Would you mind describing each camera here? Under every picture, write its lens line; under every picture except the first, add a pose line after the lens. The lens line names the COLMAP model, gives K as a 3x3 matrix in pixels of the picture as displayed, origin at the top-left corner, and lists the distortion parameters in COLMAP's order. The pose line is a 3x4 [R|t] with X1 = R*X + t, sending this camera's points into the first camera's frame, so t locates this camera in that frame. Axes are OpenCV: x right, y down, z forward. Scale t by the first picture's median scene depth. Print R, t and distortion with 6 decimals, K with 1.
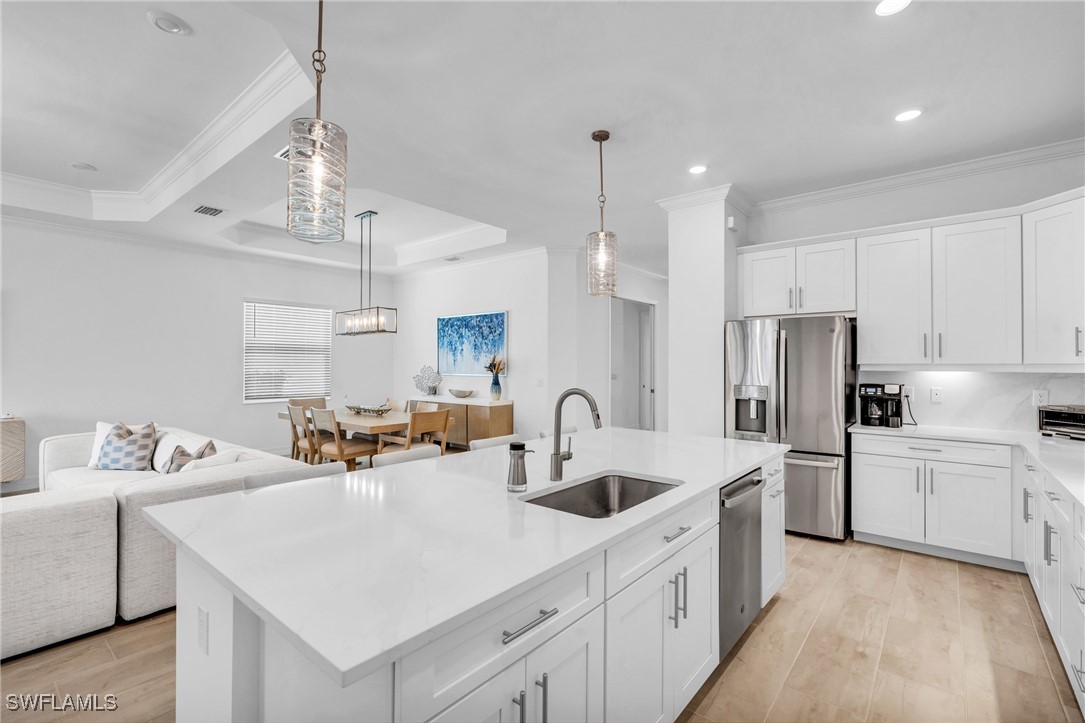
lens RADIAL K [[484.8, 0, 549.7], [0, 484.8, 360.2], [0, 0, 1]] dist [0.000682, 0.000955]
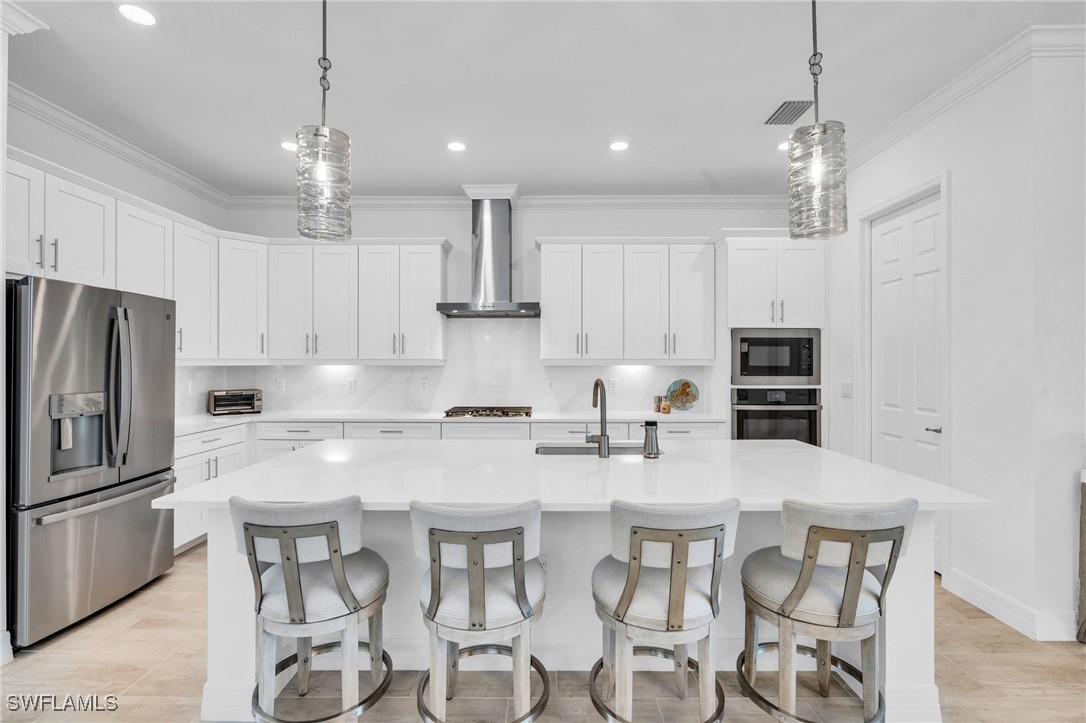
lens RADIAL K [[485.3, 0, 538.2], [0, 485.3, 357.4], [0, 0, 1]] dist [0.000682, 0.000955]
pose [[-0.615868, 0.003965, 0.787839, -0.236473], [-0.012335, 0.999816, -0.014674, 0.005961], [-0.787753, -0.018755, -0.615706, 0.535156]]
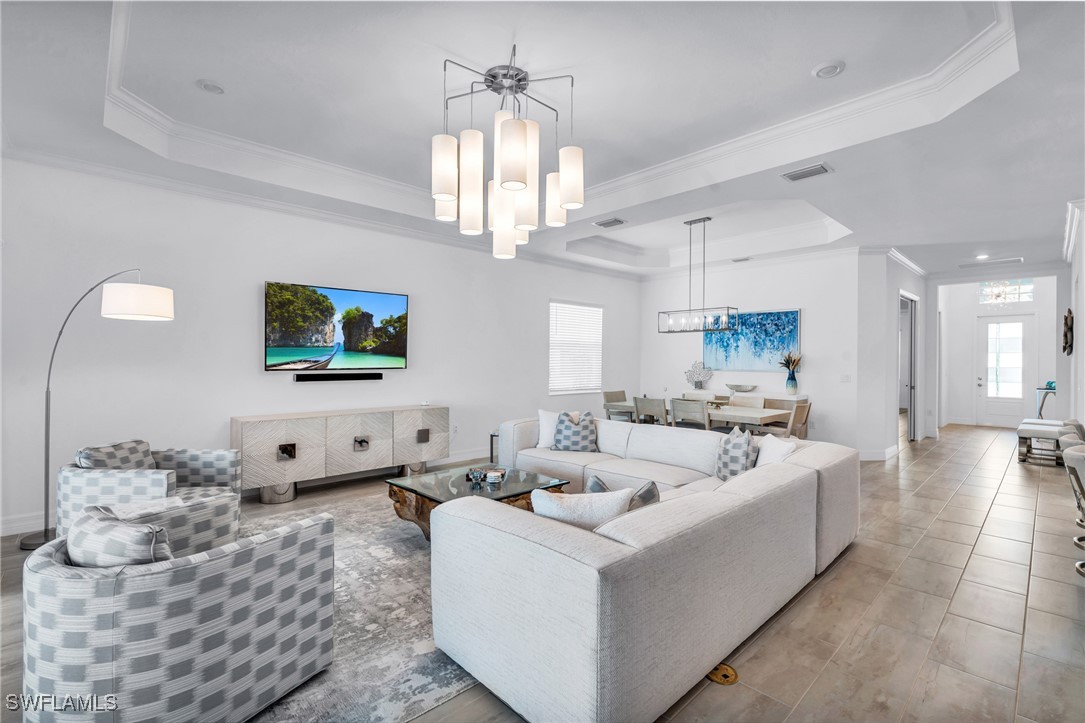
lens RADIAL K [[484.8, 0, 547.1], [0, 484.8, 359.4], [0, 0, 1]] dist [0.000682, 0.000955]
pose [[0.993726, 0.004668, -0.111742, -0.504230], [-0.003475, 0.999935, 0.010869, -0.003005], [0.111785, -0.010412, 0.993678, -0.094112]]
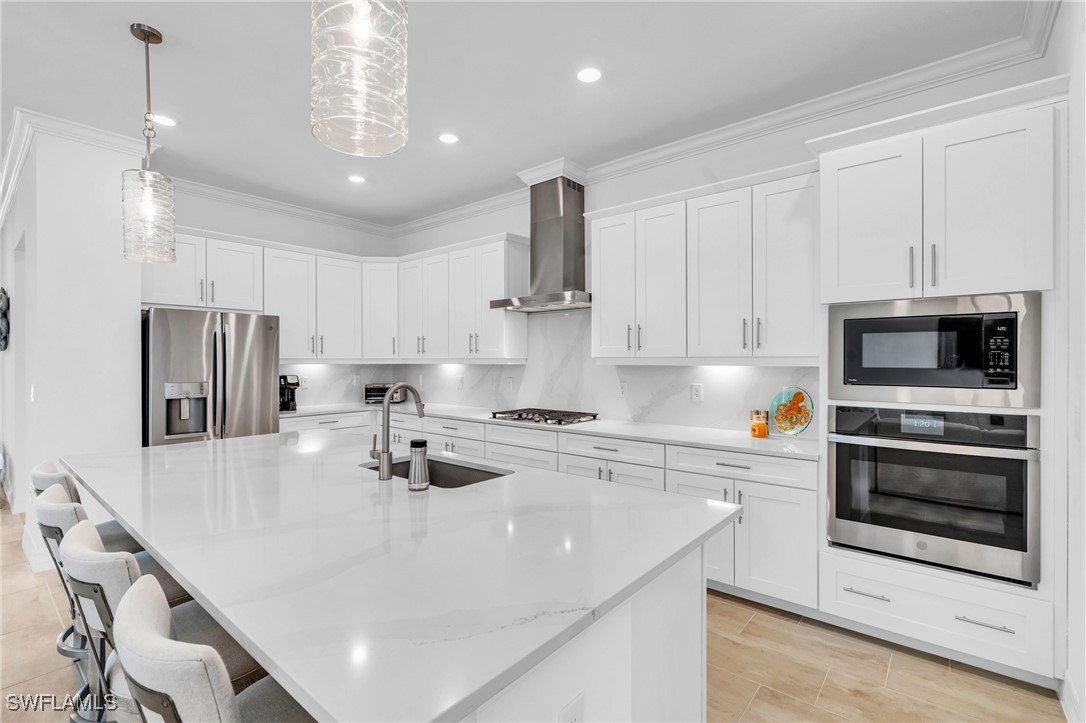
lens RADIAL K [[485.3, 0, 541.3], [0, 485.3, 358.0], [0, 0, 1]] dist [0.000682, 0.000955]
pose [[0.025779, 0.000831, 0.999667, -0.273459], [-0.010265, 0.999947, -0.000567, 0.000319], [-0.999615, -0.010247, 0.025786, 0.183722]]
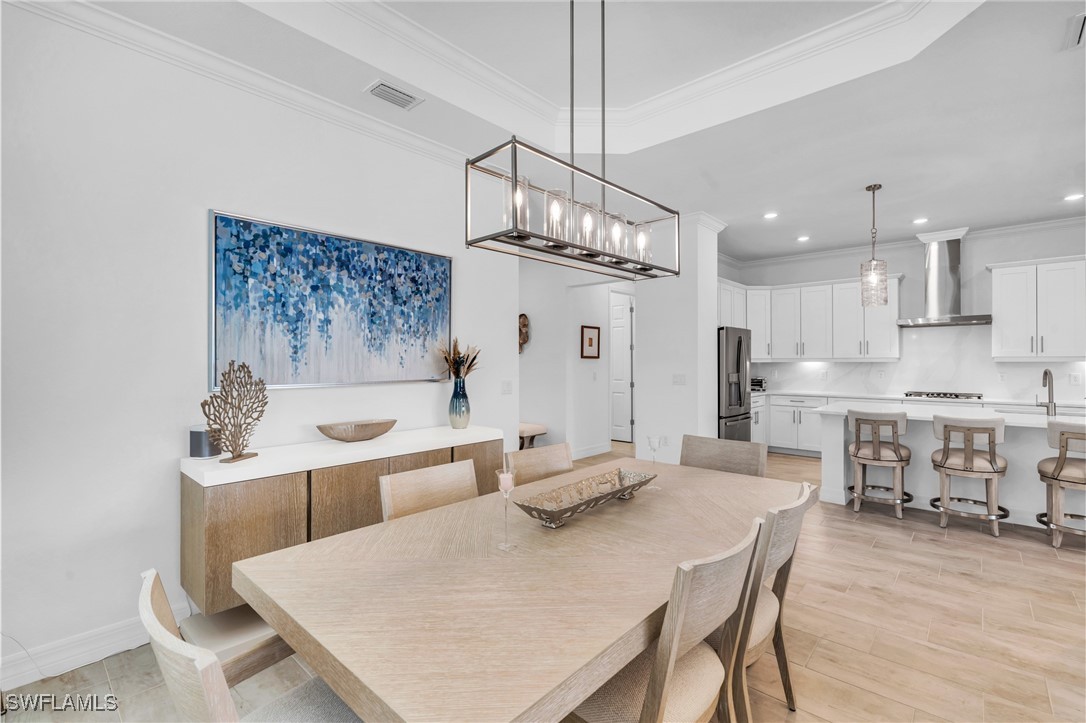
lens RADIAL K [[485.3, 0, 548.1], [0, 485.3, 358.6], [0, 0, 1]] dist [0.000682, 0.000955]
pose [[0.049065, 0.000495, 0.998795, -0.602181], [-0.008000, 0.999968, -0.000103, 0.008031], [-0.998764, -0.007985, 0.049067, 0.856732]]
